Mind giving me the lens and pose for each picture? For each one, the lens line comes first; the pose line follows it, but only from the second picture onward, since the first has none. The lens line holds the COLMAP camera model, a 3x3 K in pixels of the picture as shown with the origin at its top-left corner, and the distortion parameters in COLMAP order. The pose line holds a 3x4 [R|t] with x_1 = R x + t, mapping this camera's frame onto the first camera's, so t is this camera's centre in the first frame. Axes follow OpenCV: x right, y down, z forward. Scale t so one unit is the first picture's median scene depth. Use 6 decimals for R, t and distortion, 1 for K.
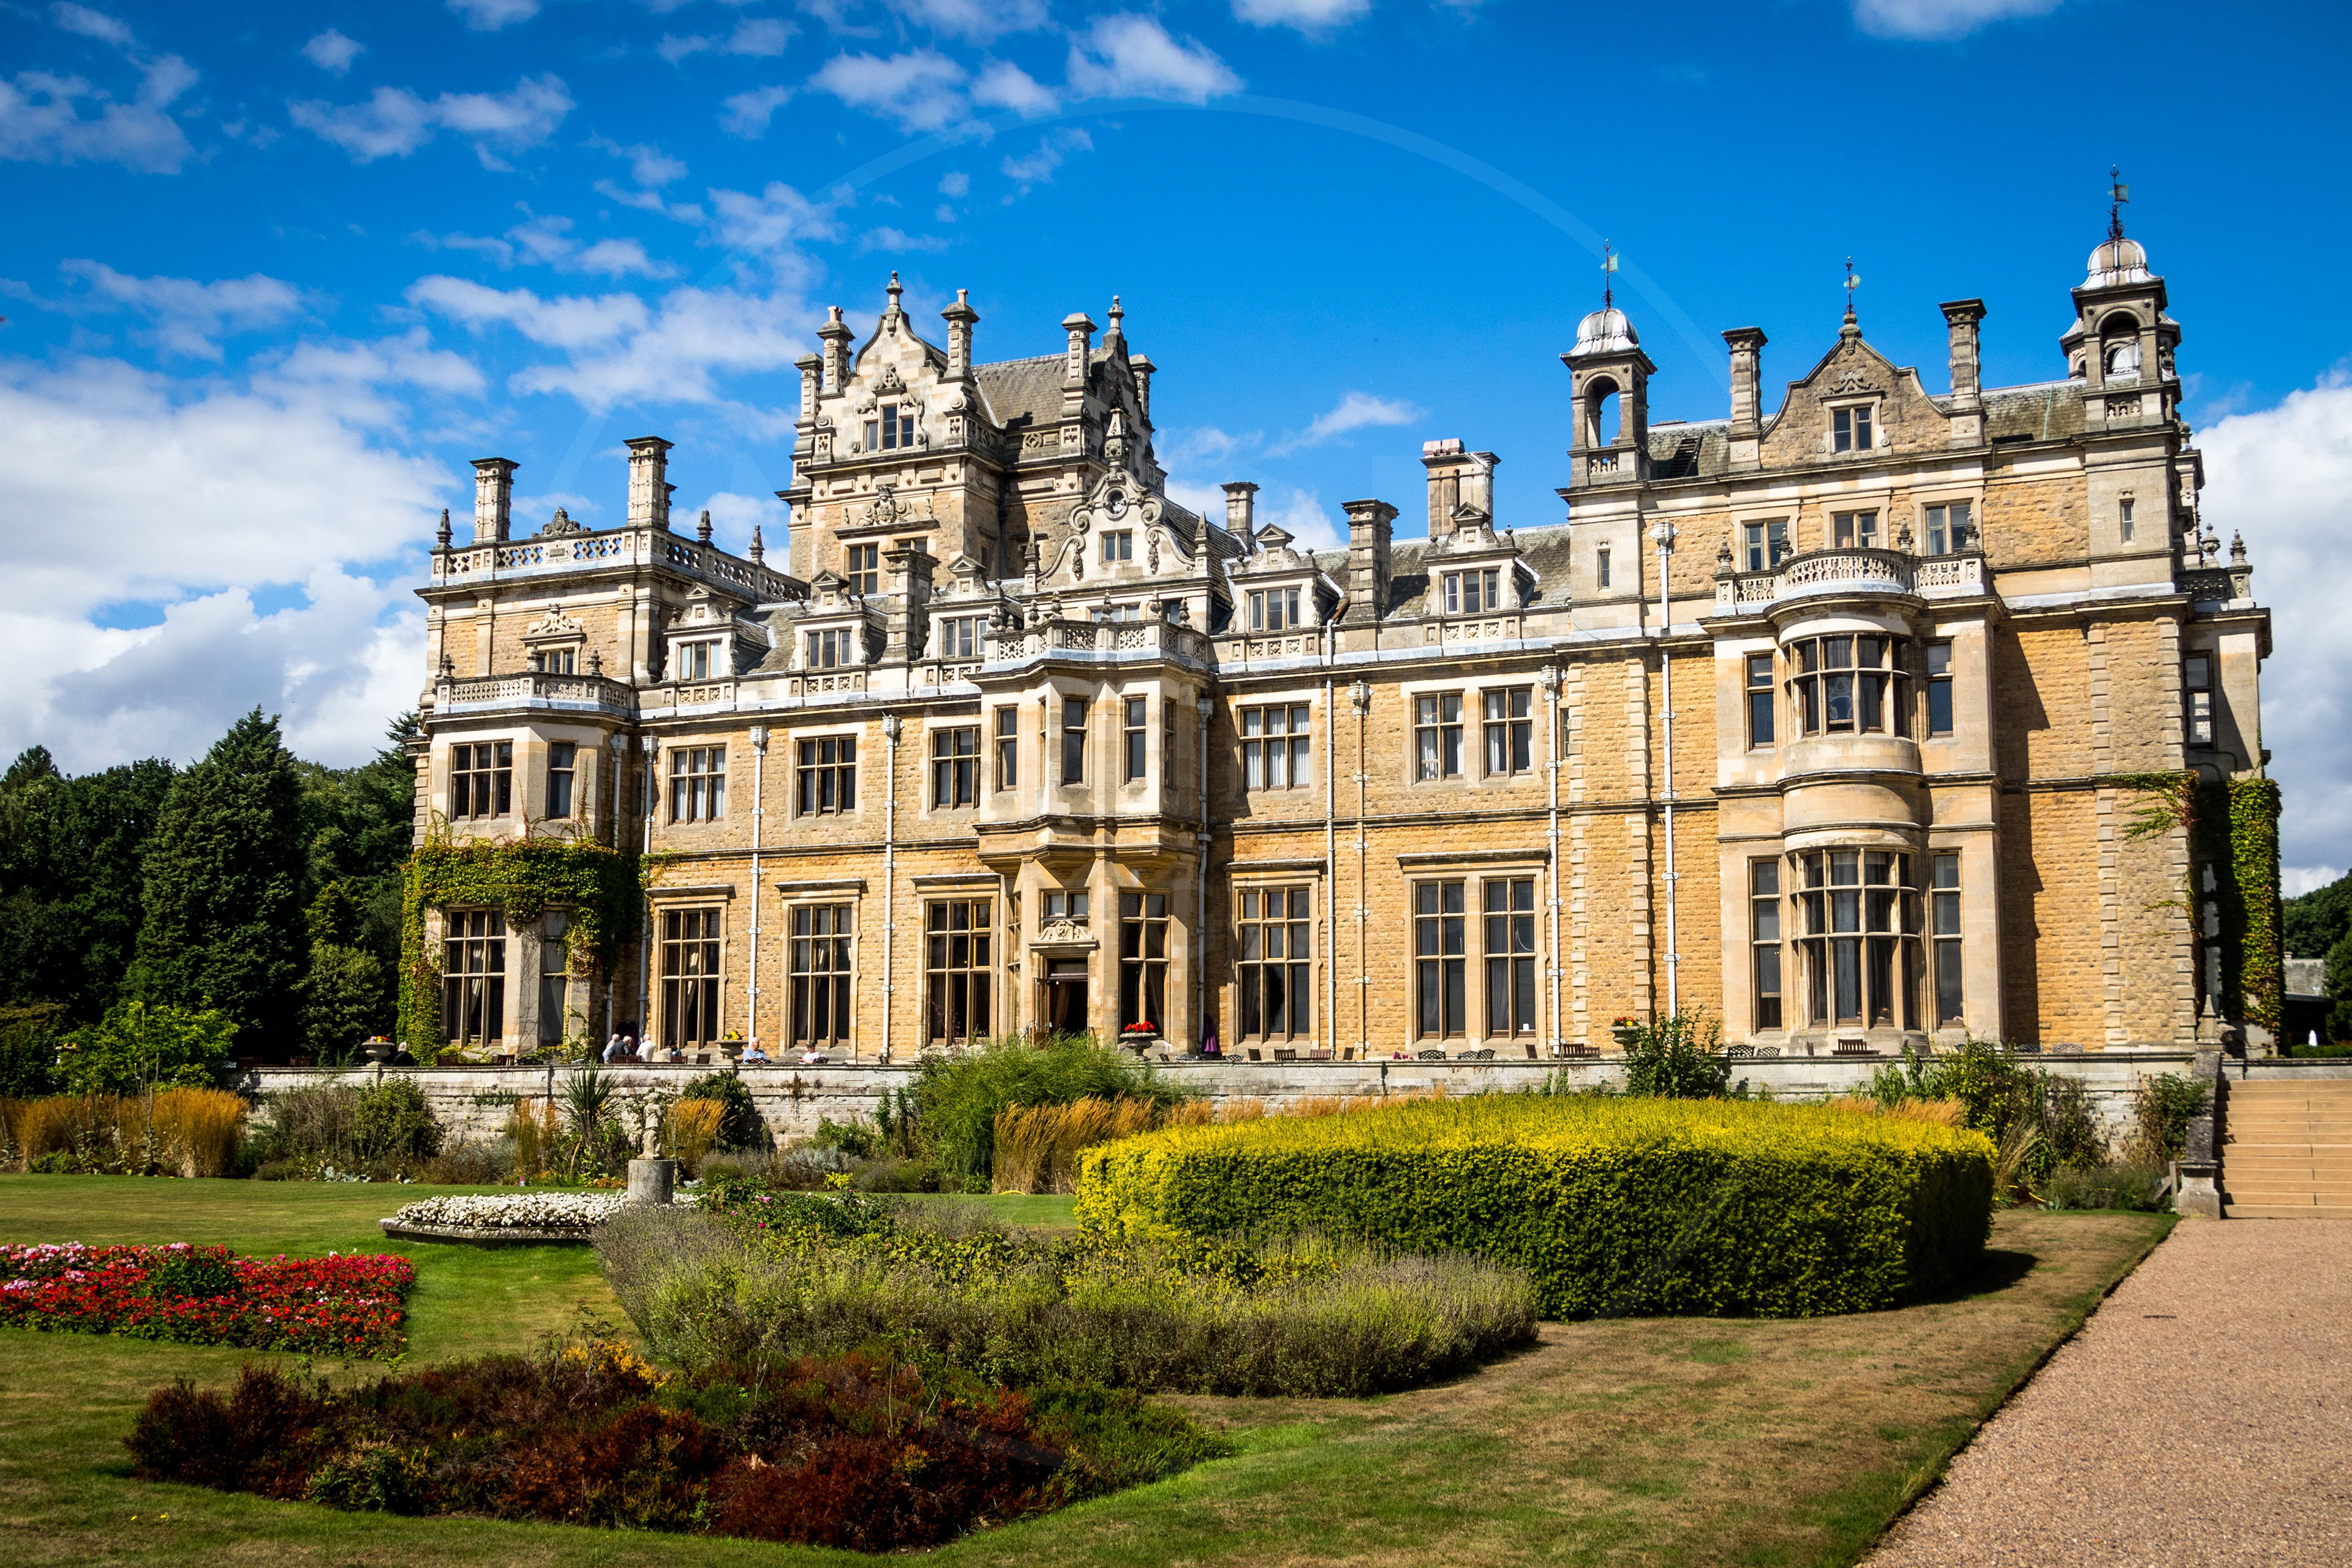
lens RADIAL K [[2456.0, 0, 1176.4], [0, 2456.0, 850.2], [0, 0, 1]] dist [-0.006275, 0.005939]
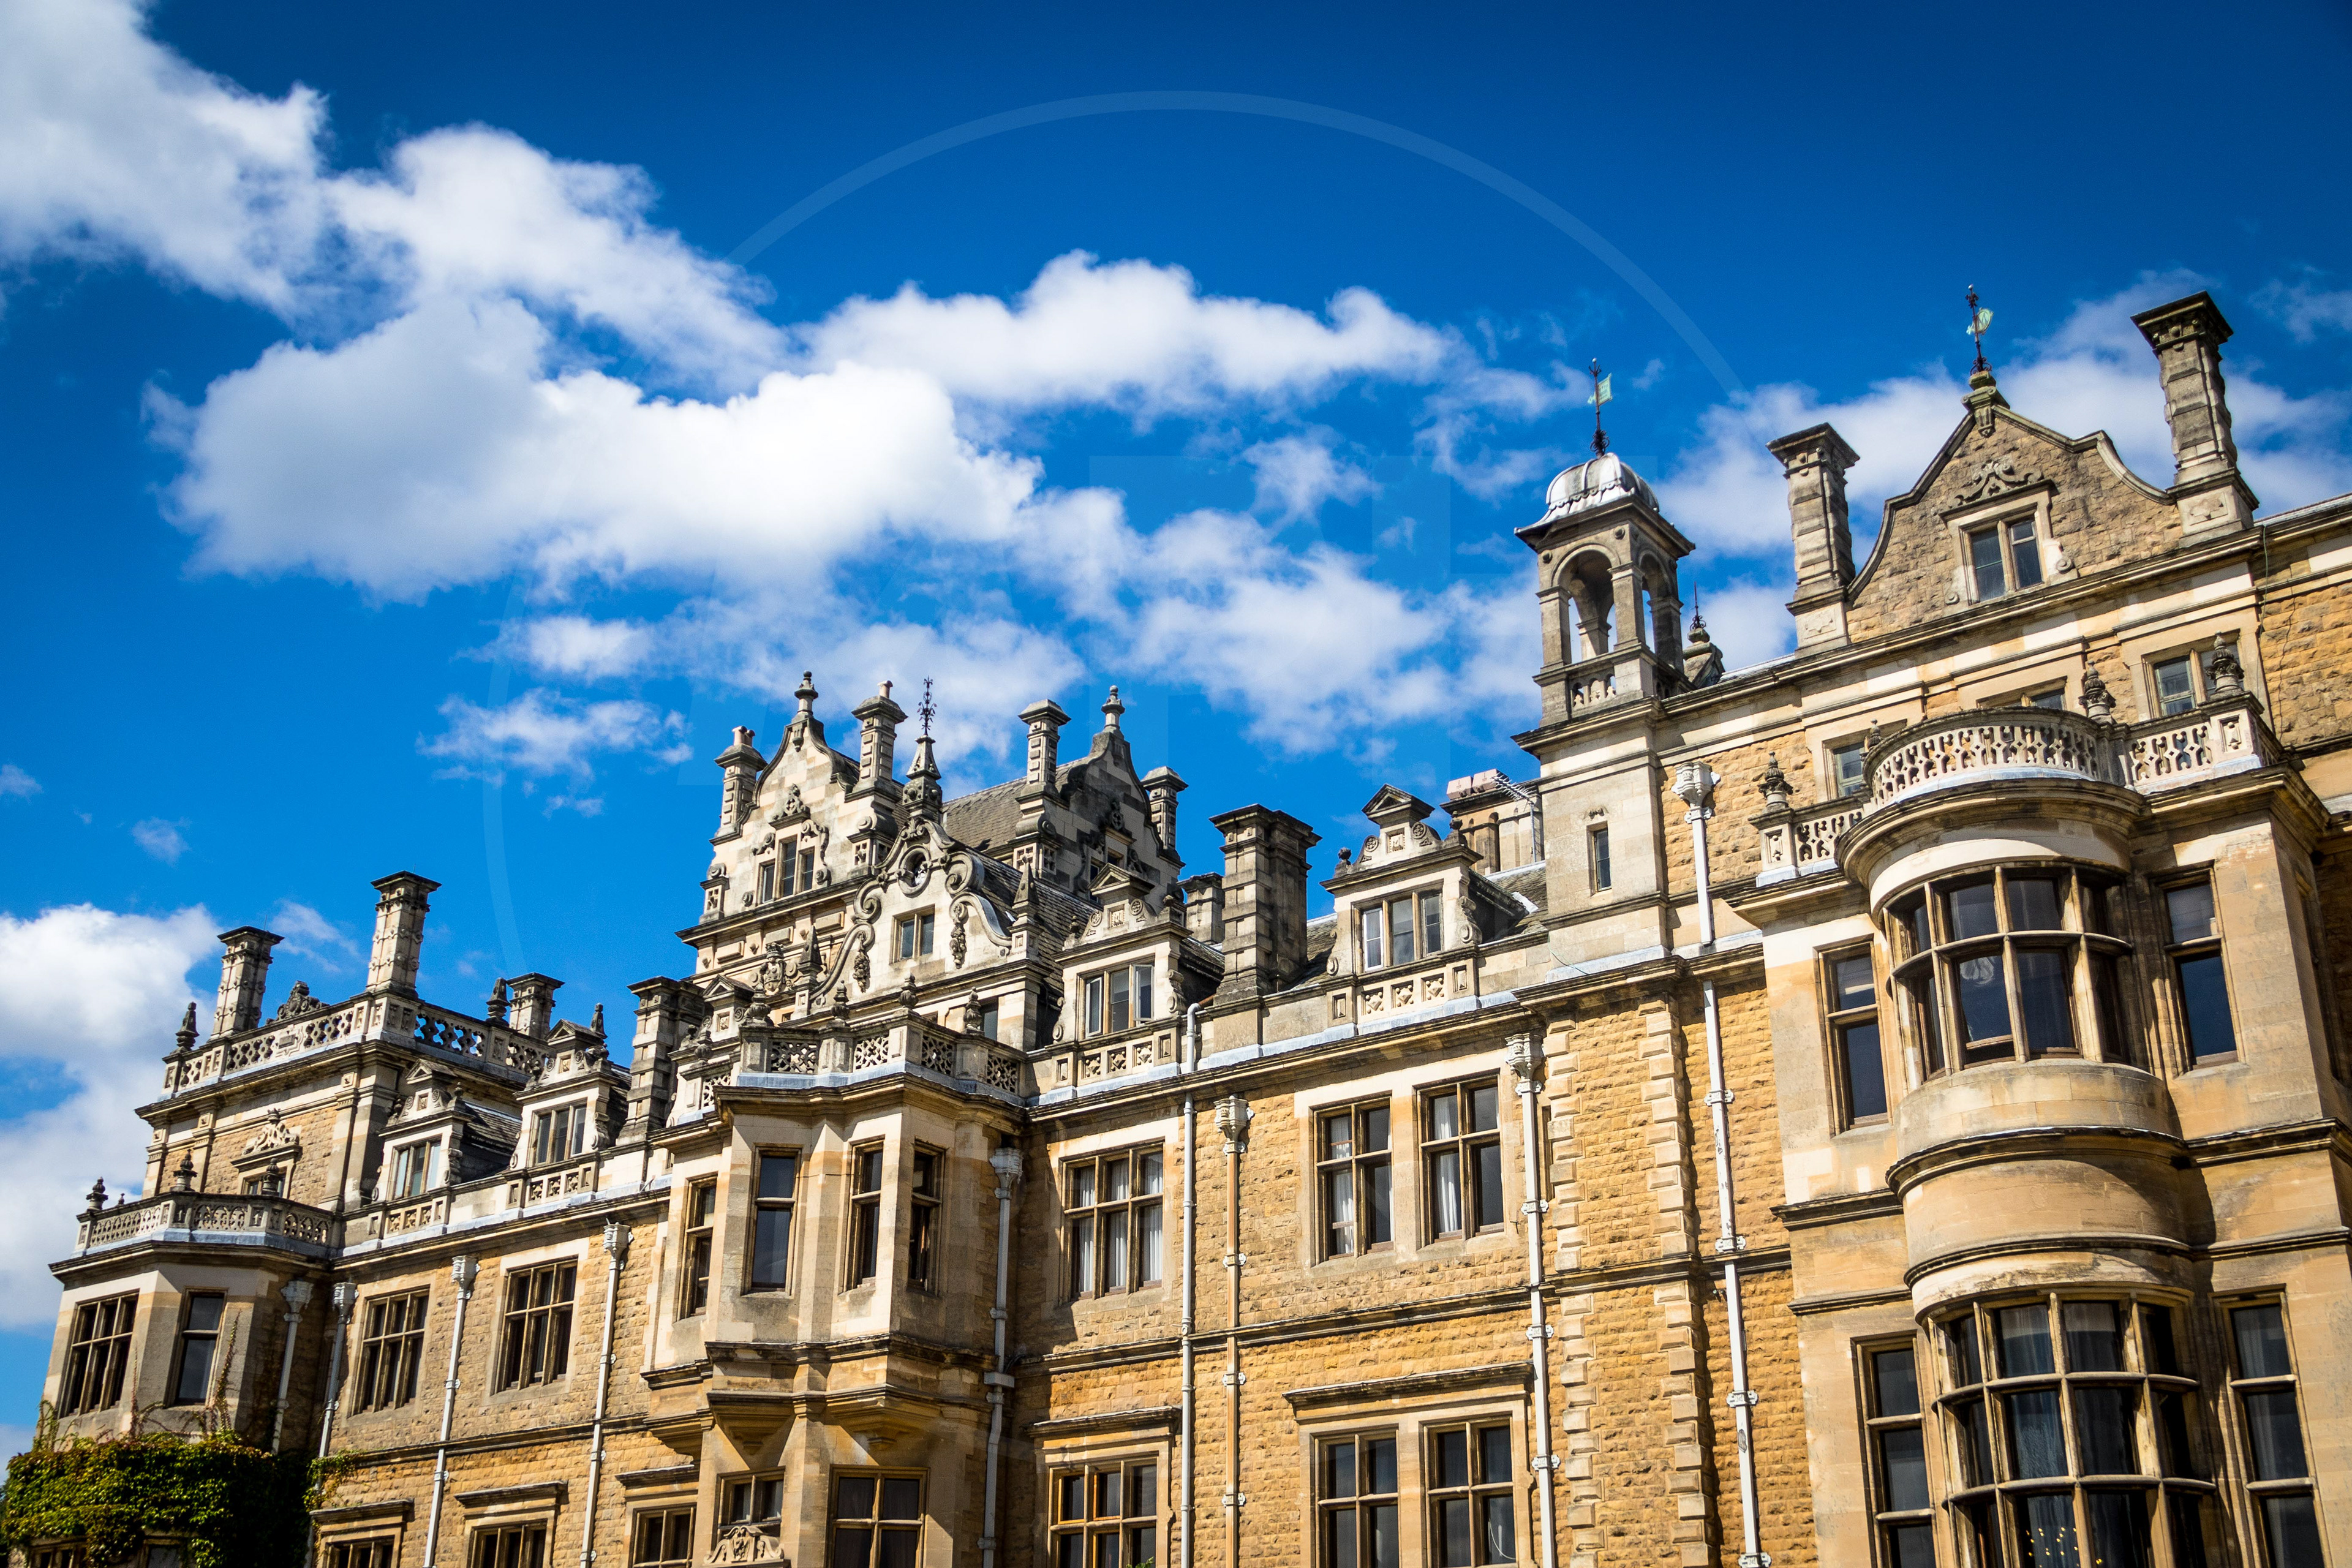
lens RADIAL K [[2456.0, 0, 1176.4], [0, 2456.0, 850.2], [0, 0, 1]] dist [-0.006275, 0.005939]
pose [[0.974723, -0.079265, -0.208883, 0.188571], [0.017162, 0.958749, -0.283734, 0.041415], [0.222756, 0.272977, 0.935875, 0.426087]]
